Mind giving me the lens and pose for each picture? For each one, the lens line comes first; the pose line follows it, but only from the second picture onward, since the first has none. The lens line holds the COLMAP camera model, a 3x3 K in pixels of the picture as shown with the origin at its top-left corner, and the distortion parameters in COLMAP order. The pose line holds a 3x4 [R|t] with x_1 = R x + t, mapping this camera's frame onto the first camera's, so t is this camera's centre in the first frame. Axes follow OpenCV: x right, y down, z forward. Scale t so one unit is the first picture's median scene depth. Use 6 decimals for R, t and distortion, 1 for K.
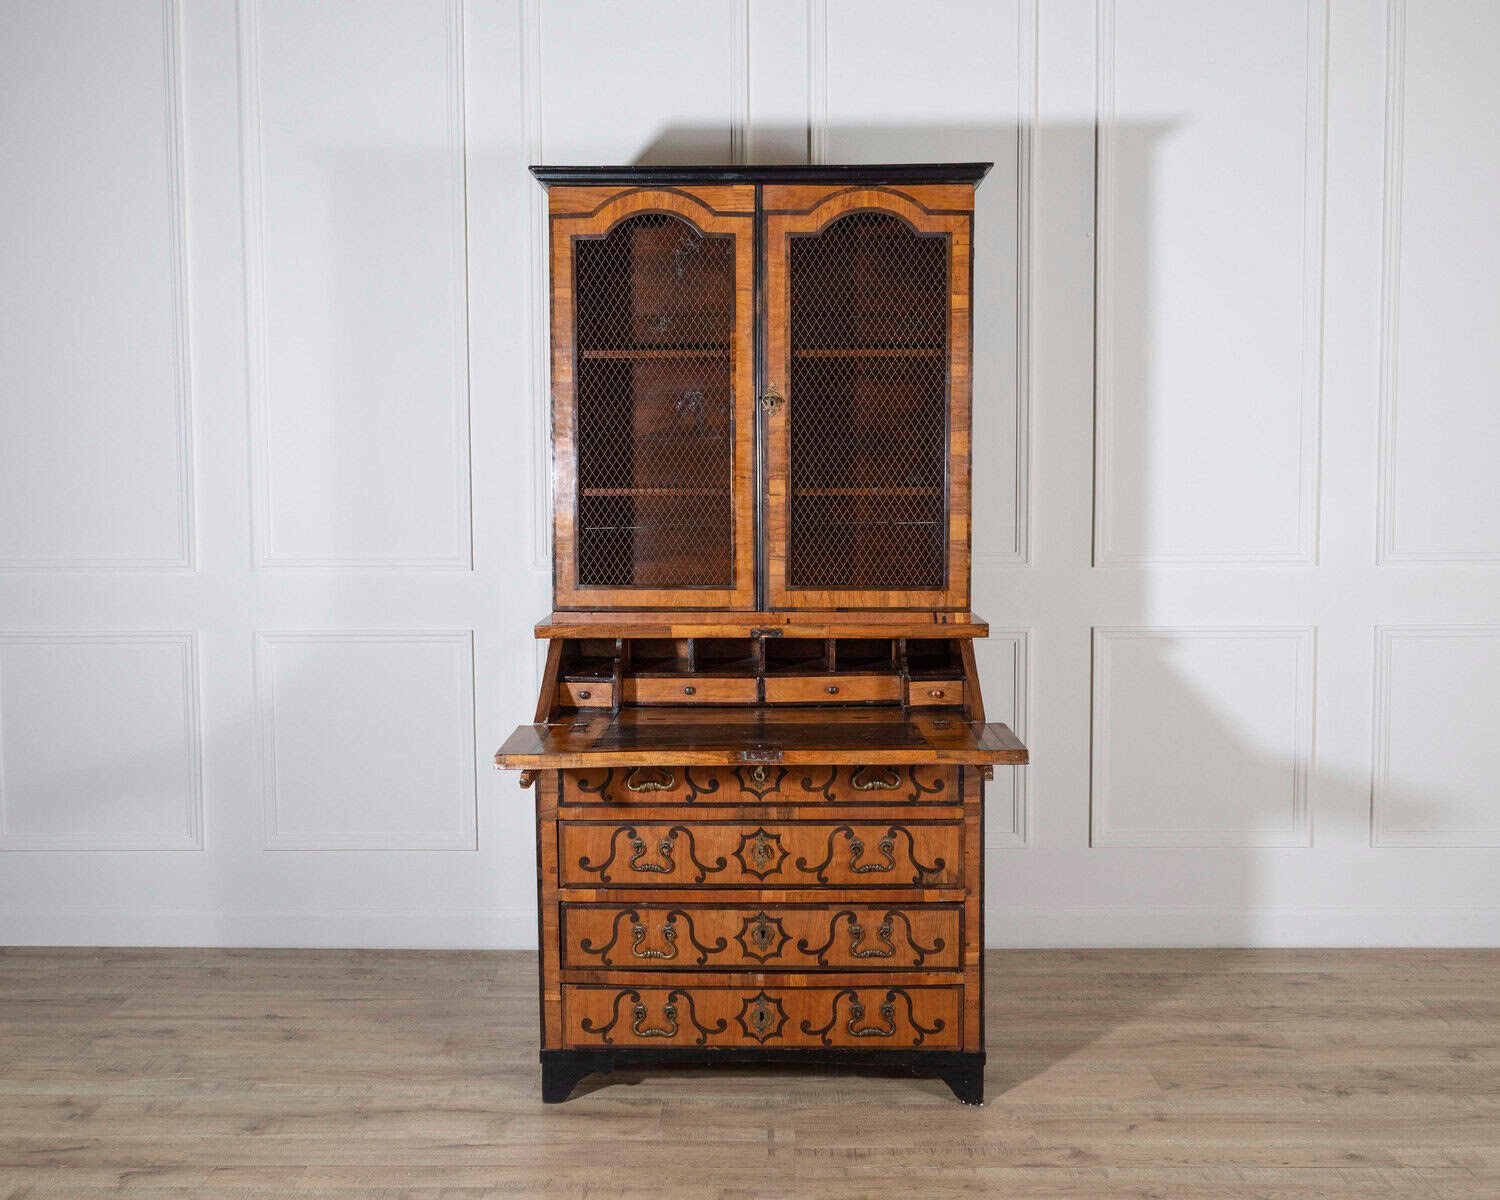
lens RADIAL K [[1455.0, 0, 749.0], [0, 1455.0, 527.9], [0, 0, 1]] dist [-0.023390, 0.000000]
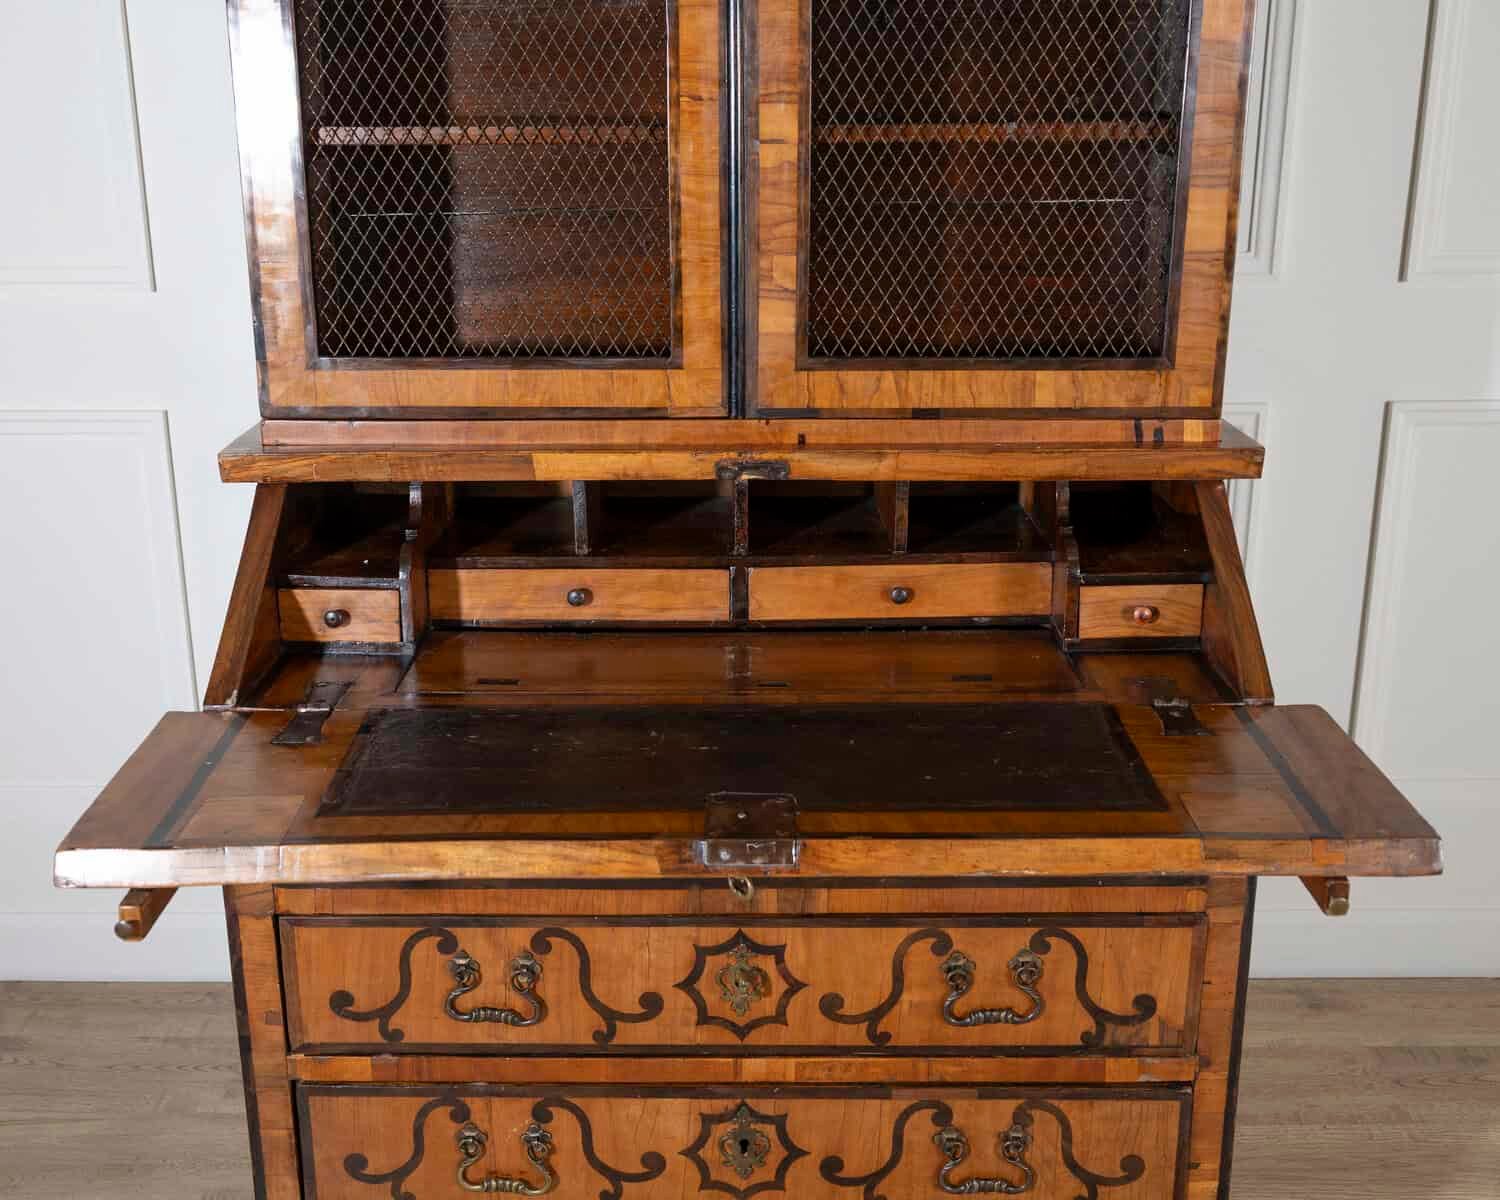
lens RADIAL K [[1732.8, 0, 713.0], [0, 1732.8, 595.7], [0, 0, 1]] dist [-0.001794, 0.000000]
pose [[0.999993, -0.002944, 0.002439, -0.000997], [0.002250, 0.968962, 0.247199, -0.019445], [-0.003091, -0.247192, 0.968962, 0.487504]]
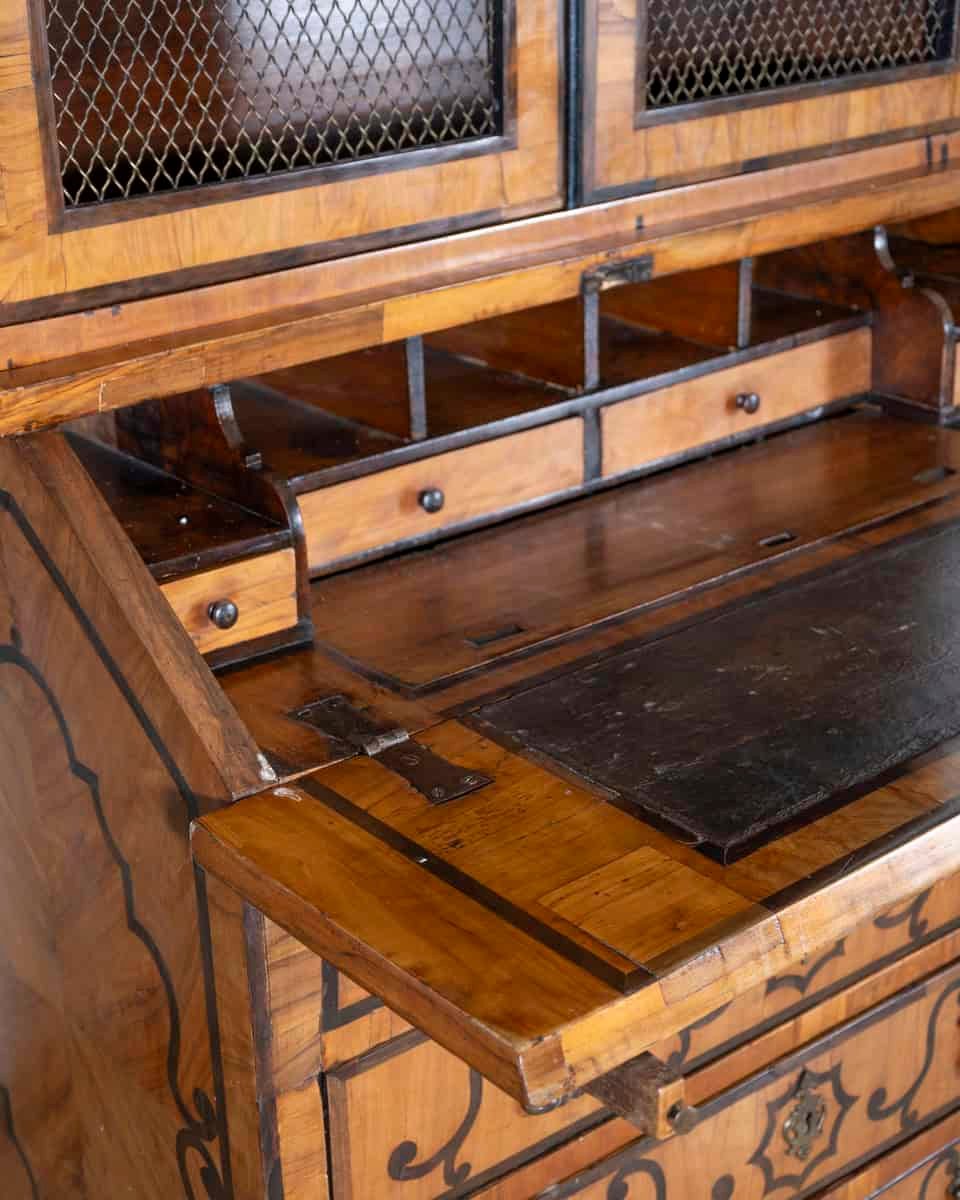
lens RADIAL K [[2080.5, 0, 444.7], [0, 2080.5, 638.5], [0, 0, 1]] dist [0.019286, 0.000000]
pose [[0.768401, -0.272404, 0.579100, -0.305813], [0.052524, 0.928678, 0.367149, -0.023667], [-0.637810, -0.251701, 0.727905, 0.669458]]
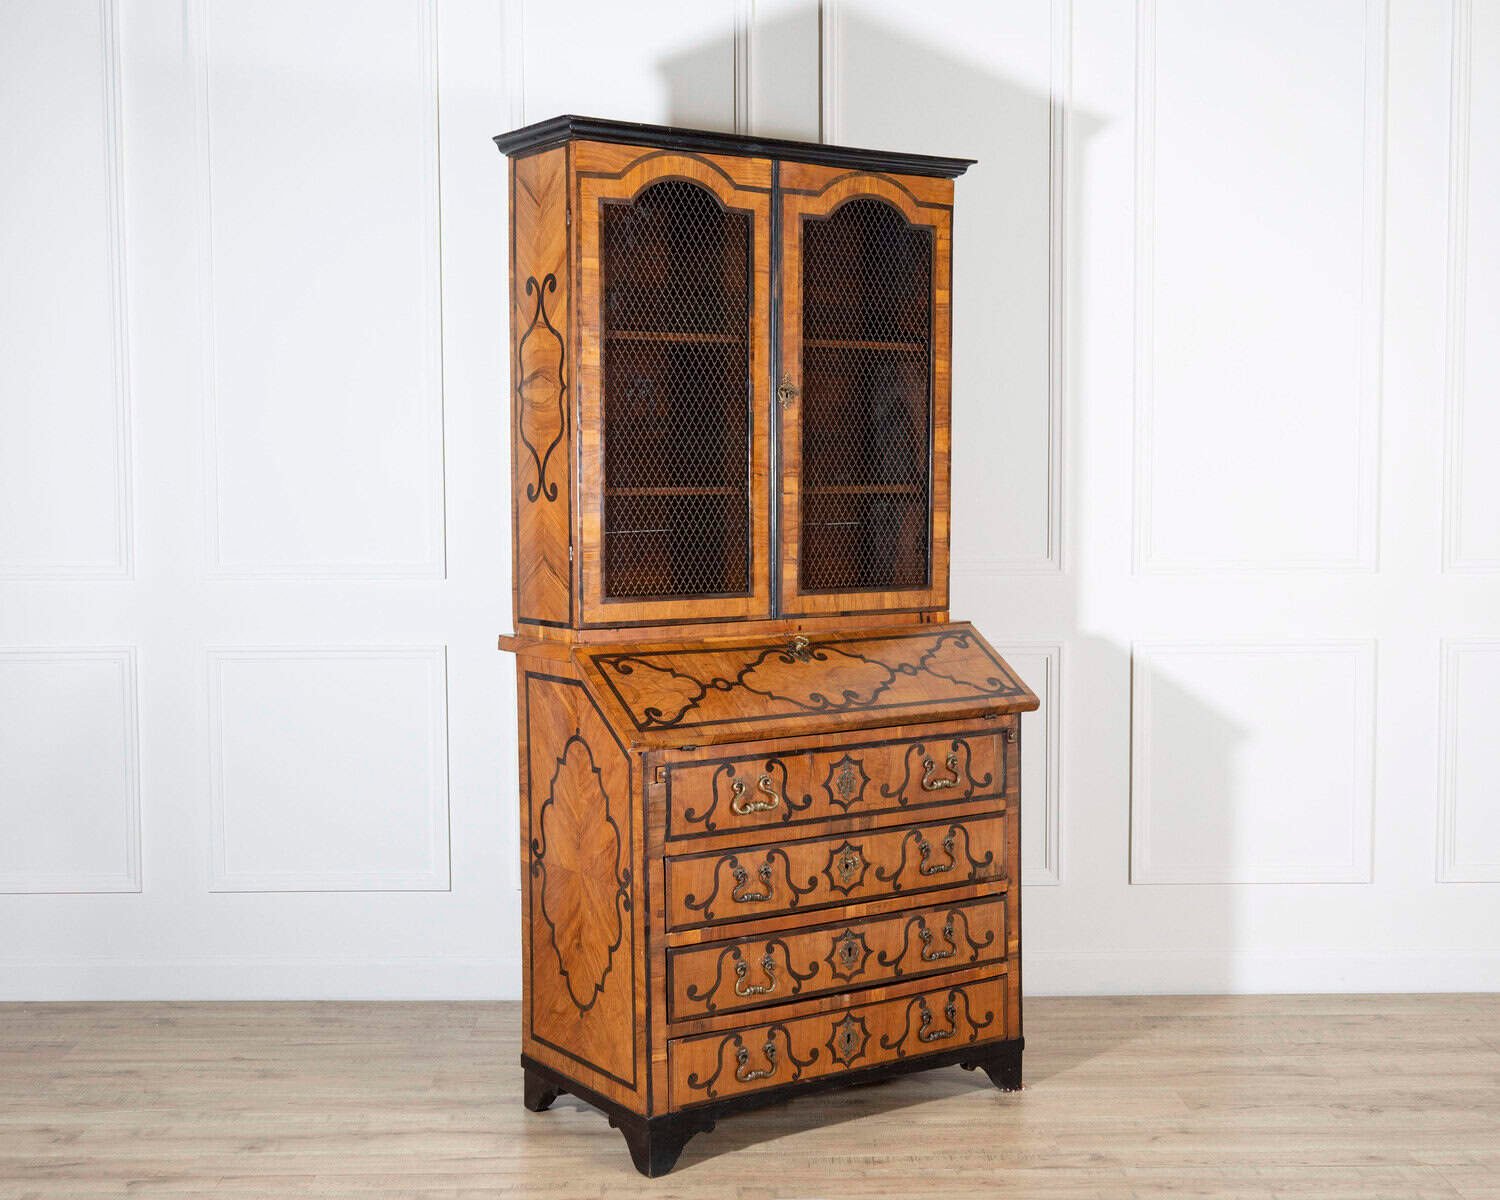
lens RADIAL K [[2013.5, 0, 801.0], [0, 2013.5, 585.8], [0, 0, 1]] dist [0.000828, 0.000000]
pose [[0.805358, -0.033518, 0.591840, -0.745646], [0.026535, 0.999438, 0.020494, 0.010318], [-0.592194, -0.000801, 0.805795, -0.046216]]
